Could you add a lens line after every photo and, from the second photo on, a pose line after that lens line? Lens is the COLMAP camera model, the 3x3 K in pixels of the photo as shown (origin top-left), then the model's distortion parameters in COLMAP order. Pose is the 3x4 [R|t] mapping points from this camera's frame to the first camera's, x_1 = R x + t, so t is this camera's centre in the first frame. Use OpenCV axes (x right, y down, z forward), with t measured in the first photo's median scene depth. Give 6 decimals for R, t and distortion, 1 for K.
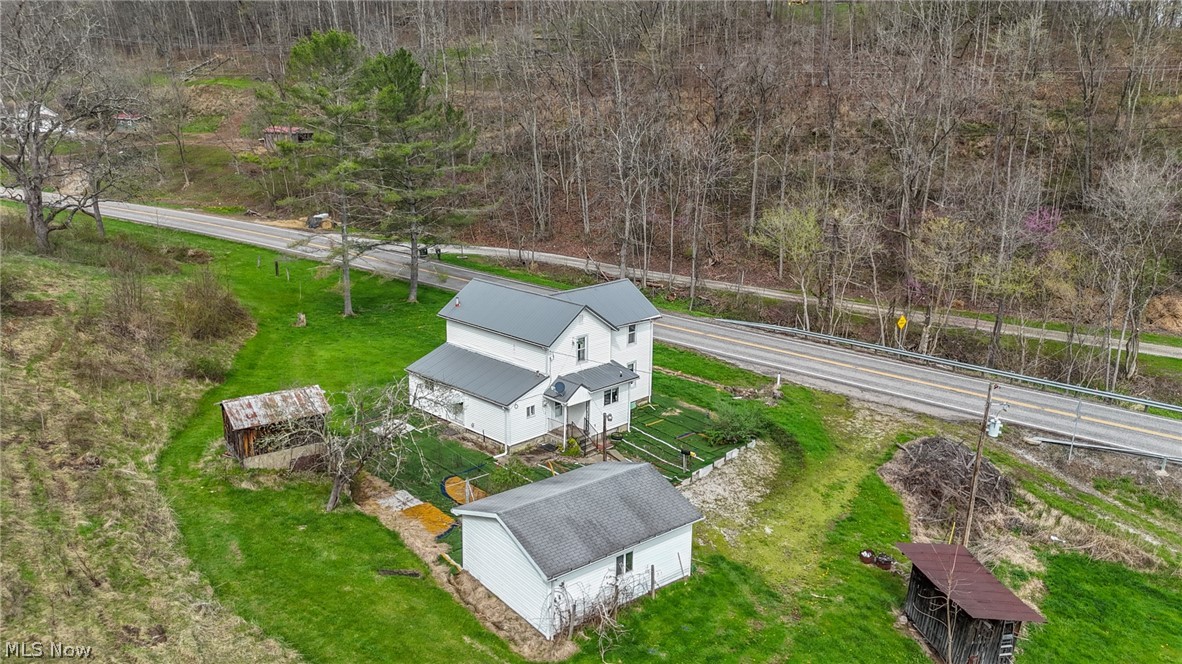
lens RADIAL K [[870.1, 0, 591.0], [0, 870.1, 332.0], [0, 0, 1]] dist [0.036169, -0.000864]
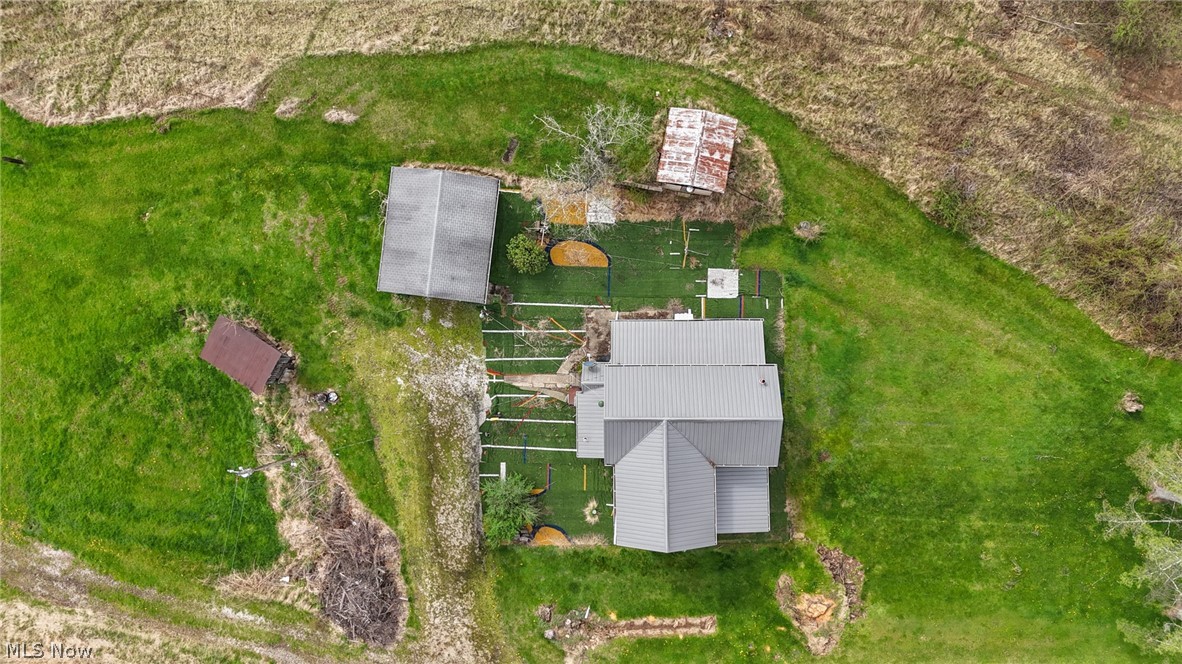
lens RADIAL K [[897.5, 0, 591.0], [0, 897.5, 332.0], [0, 0, 1]] dist [0.055860, -0.001738]
pose [[-0.714779, 0.699286, 0.009512, -0.073427], [-0.152756, -0.169385, 0.973640, -1.003635], [0.682464, 0.694484, 0.227893, 0.663420]]
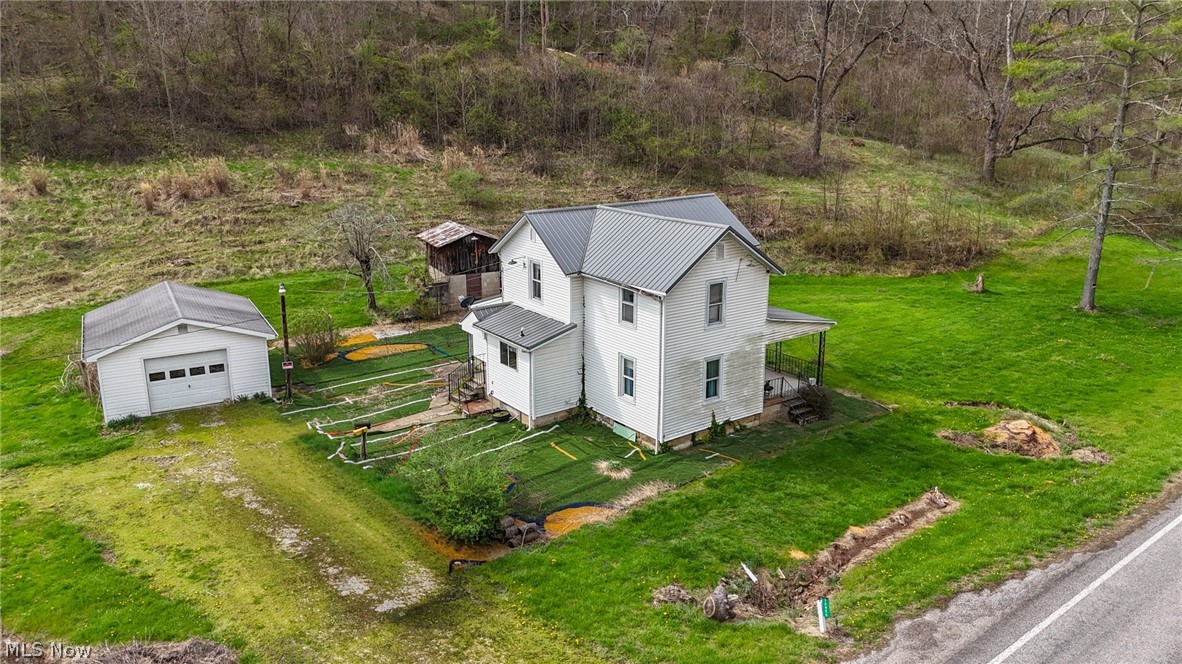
lens RADIAL K [[870.1, 0, 591.0], [0, 870.1, 332.0], [0, 0, 1]] dist [0.036169, -0.000864]
pose [[-0.167609, 0.242999, -0.955436, 0.638129], [-0.255737, 0.925254, 0.280186, -0.144046], [0.952106, 0.291302, -0.092937, 1.109733]]
